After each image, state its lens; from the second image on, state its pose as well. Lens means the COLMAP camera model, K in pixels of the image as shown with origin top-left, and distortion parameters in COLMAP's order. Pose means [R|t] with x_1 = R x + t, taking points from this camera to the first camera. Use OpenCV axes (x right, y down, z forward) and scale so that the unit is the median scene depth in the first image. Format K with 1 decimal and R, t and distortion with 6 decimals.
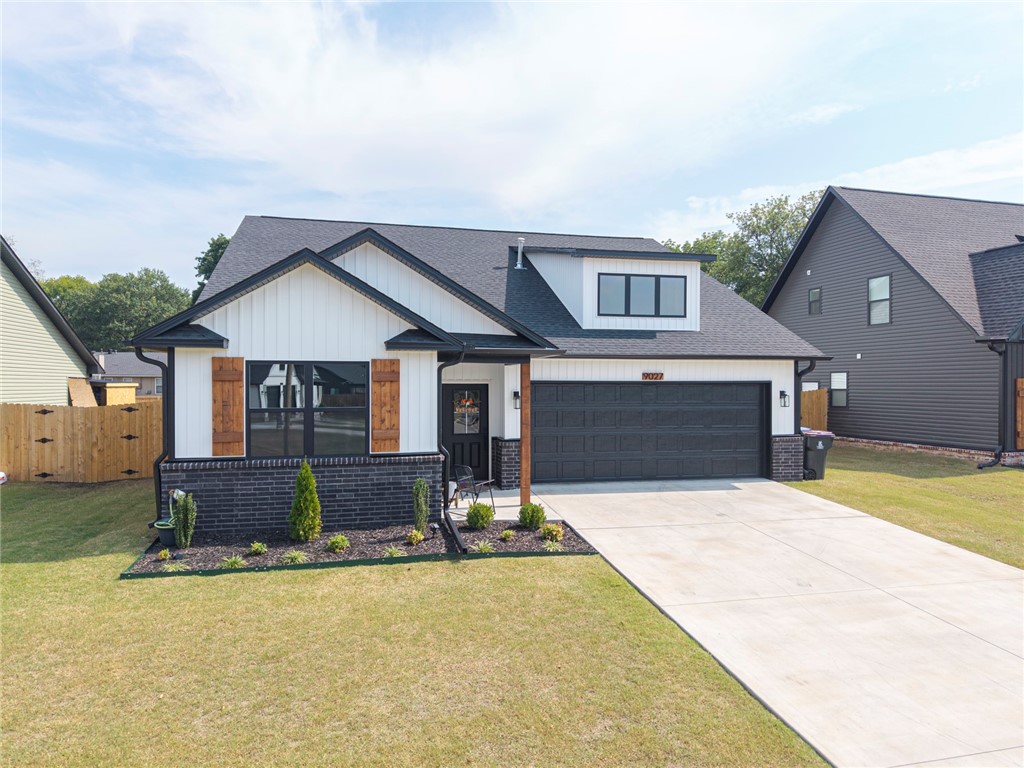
lens RADIAL K [[684.6, 0, 512.0], [0, 684.6, 384.0], [0, 0, 1]] dist [0.007240, 0.000553]
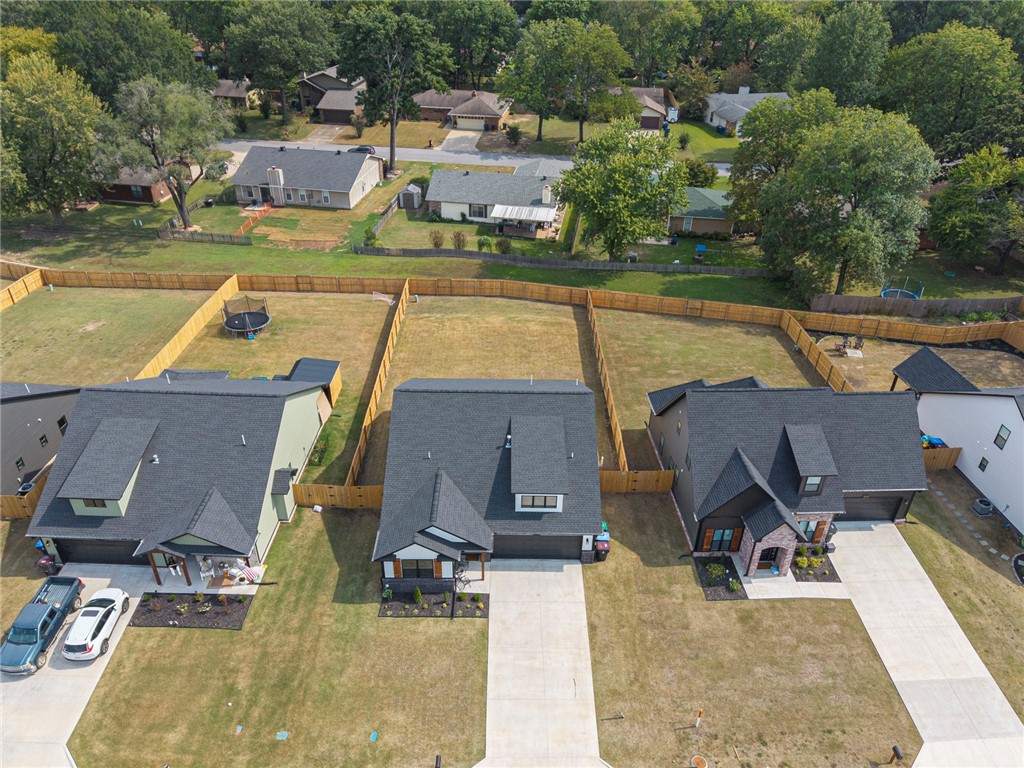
lens RADIAL K [[693.6, 0, 512.0], [0, 693.6, 384.0], [0, 0, 1]] dist [-0.090481, -0.000305]
pose [[0.975010, 0.119791, -0.187098, 0.580840], [-0.014045, 0.873726, 0.486215, -1.981562], [0.221717, -0.471437, 0.853574, -1.183150]]
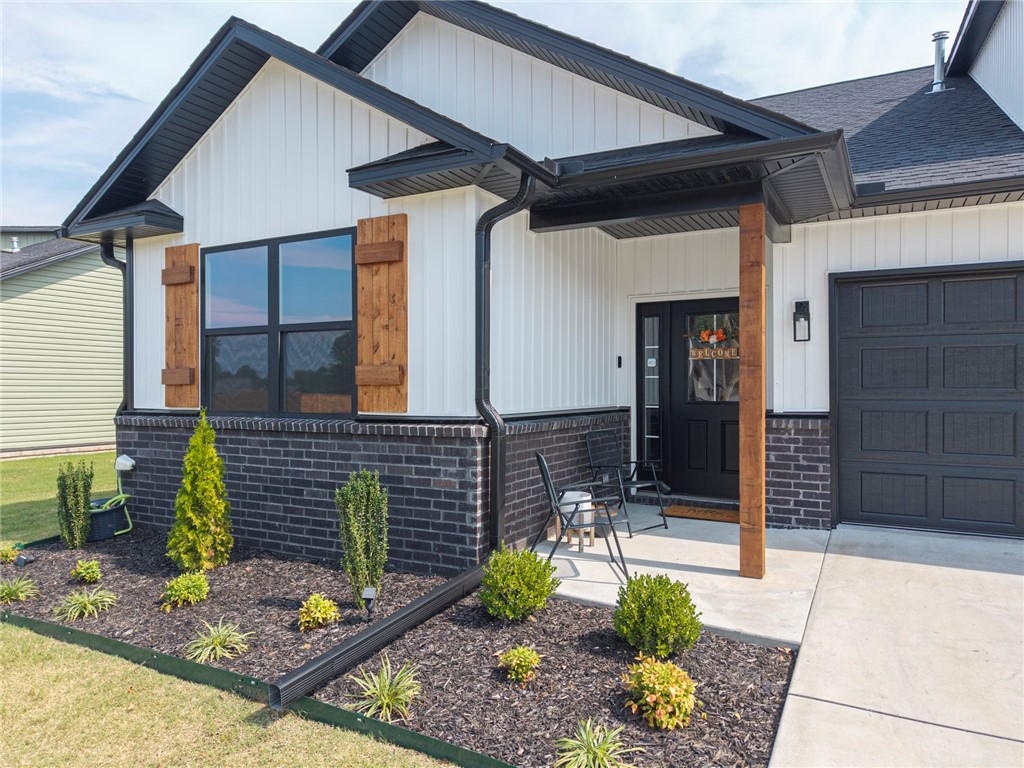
lens RADIAL K [[681.0, 0, 512.0], [0, 681.0, 384.0], [0, 0, 1]] dist [0.044816, -0.058484]
pose [[0.741840, -0.001242, -0.670576, 0.154685], [-0.001697, 0.999992, -0.003729, 0.062205], [0.670575, 0.003904, 0.741832, 0.540870]]
